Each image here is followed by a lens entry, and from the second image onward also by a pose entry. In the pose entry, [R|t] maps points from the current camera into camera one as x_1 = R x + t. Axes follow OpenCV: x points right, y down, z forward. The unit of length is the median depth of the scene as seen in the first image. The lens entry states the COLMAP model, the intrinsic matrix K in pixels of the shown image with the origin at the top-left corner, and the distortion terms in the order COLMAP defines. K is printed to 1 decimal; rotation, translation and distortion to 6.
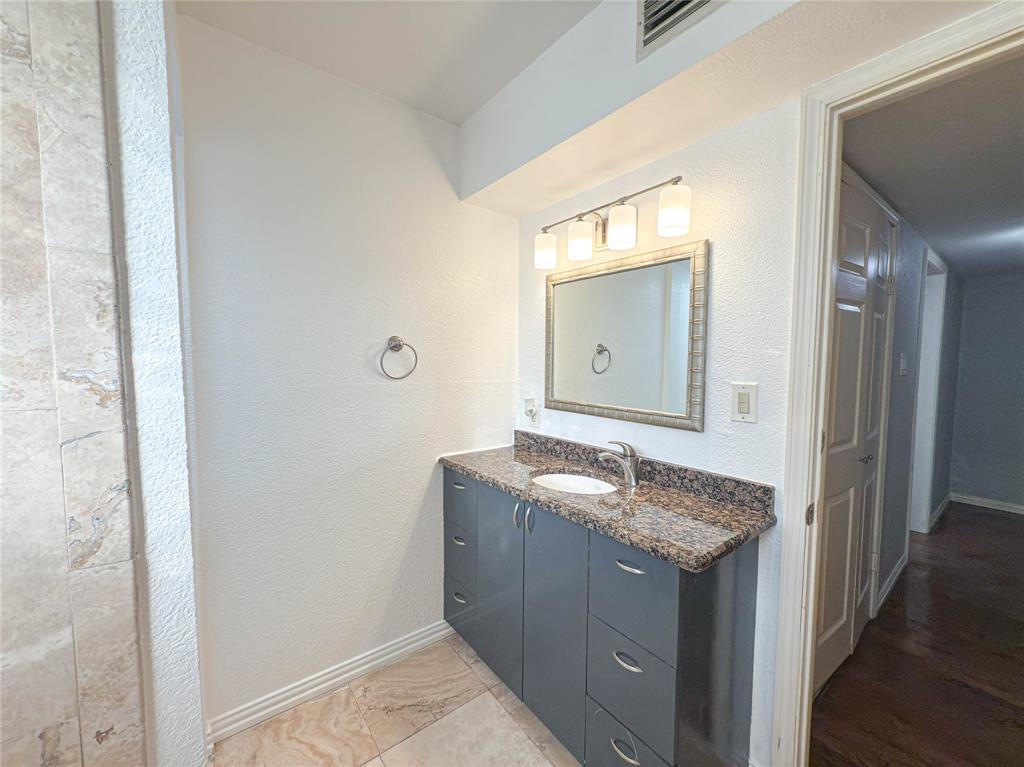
lens RADIAL K [[407.9, 0, 509.5], [0, 407.9, 386.4], [0, 0, 1]] dist [0.001273, 0.000023]
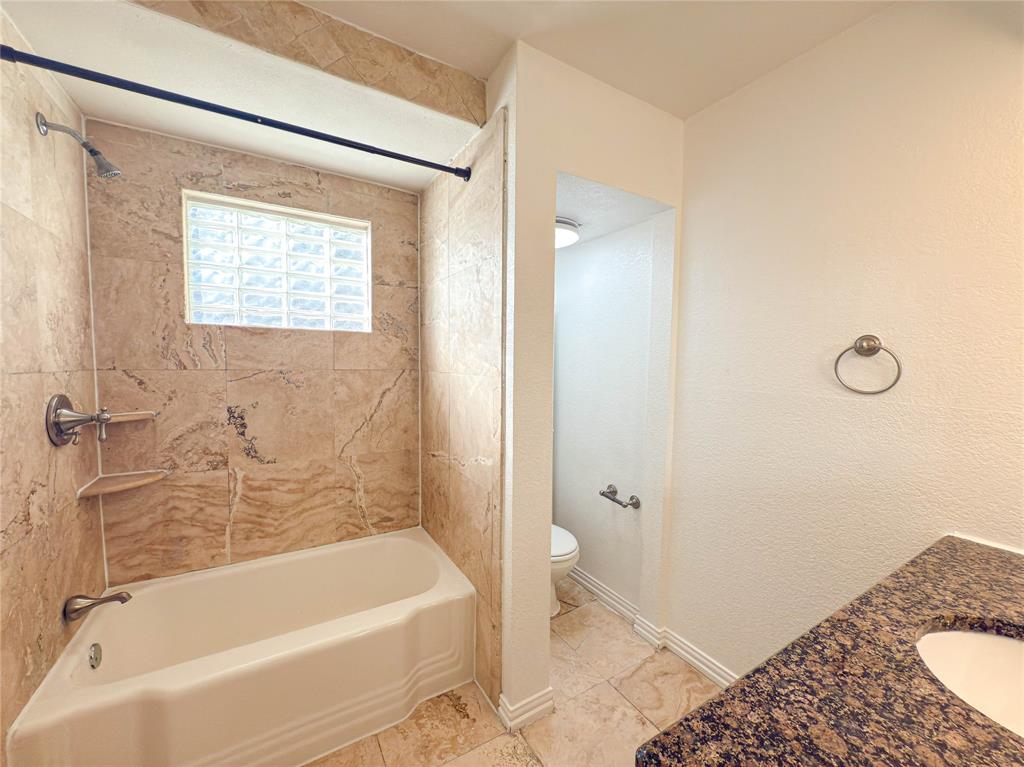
lens RADIAL K [[407.9, 0, 511.2], [0, 407.9, 381.2], [0, 0, 1]] dist [0.001273, 0.000023]
pose [[-0.110710, 0.049404, -0.992624, 0.627289], [-0.086419, 0.994502, 0.059136, -0.035557], [0.990088, 0.092328, -0.105832, 0.550549]]
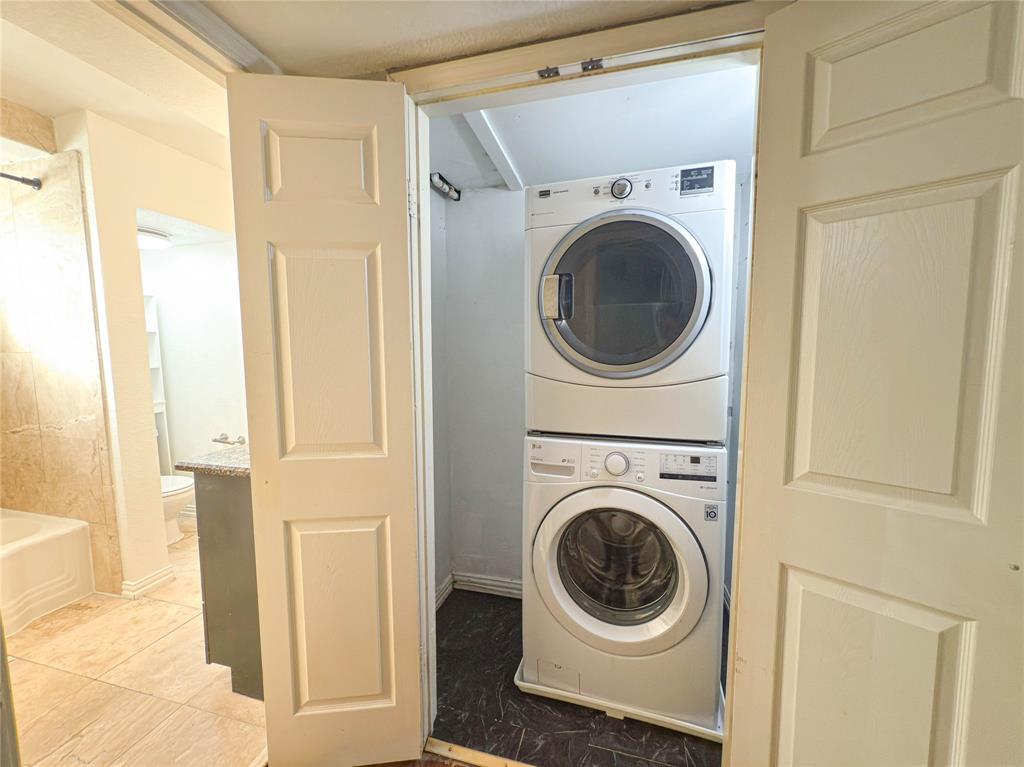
lens RADIAL K [[407.9, 0, 511.8], [0, 407.9, 382.1], [0, 0, 1]] dist [0.001273, 0.000023]
pose [[0.611584, 0.062614, -0.788698, 1.593149], [-0.048108, 0.997962, 0.041923, -0.004425], [0.789716, 0.012303, 0.613350, 0.681640]]
